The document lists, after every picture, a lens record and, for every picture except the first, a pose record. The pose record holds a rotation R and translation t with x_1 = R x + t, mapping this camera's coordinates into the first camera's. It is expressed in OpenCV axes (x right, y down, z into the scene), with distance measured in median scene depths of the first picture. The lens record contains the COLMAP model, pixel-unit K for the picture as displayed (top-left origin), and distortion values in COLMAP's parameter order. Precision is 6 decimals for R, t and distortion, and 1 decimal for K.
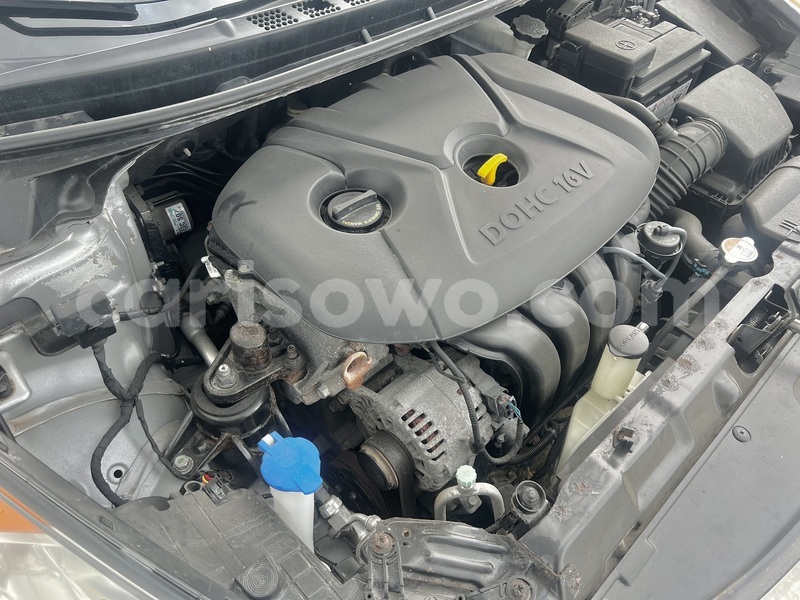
lens RADIAL K [[614.3, 0, 399.6], [0, 614.3, 298.4], [0, 0, 1]] dist [0.002689, -0.003480]
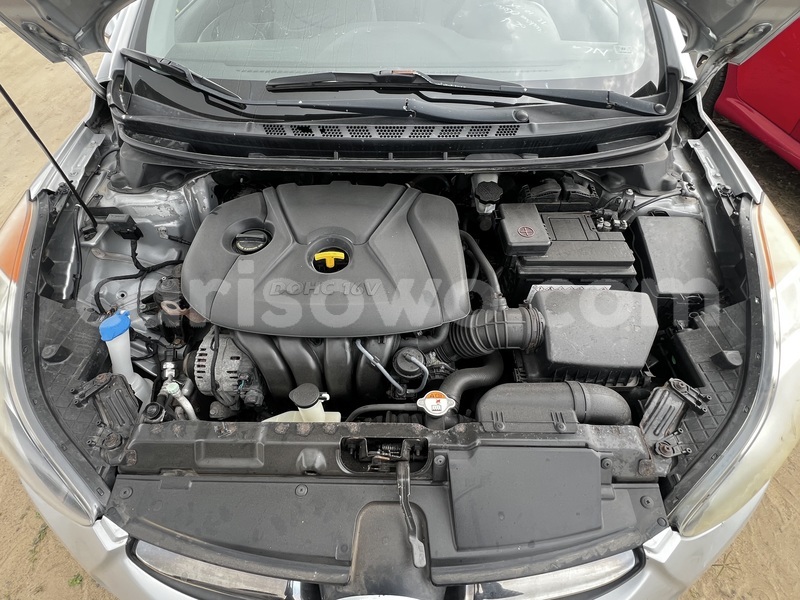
lens RADIAL K [[369.4, 0, 399.9], [0, 369.4, 302.9], [0, 0, 1]] dist [-0.018154, -0.000151]
pose [[0.700859, 0.523835, -0.484143, 0.810461], [-0.494085, 0.846057, 0.200169, -0.400084], [0.514468, 0.098917, 0.851785, 0.297301]]
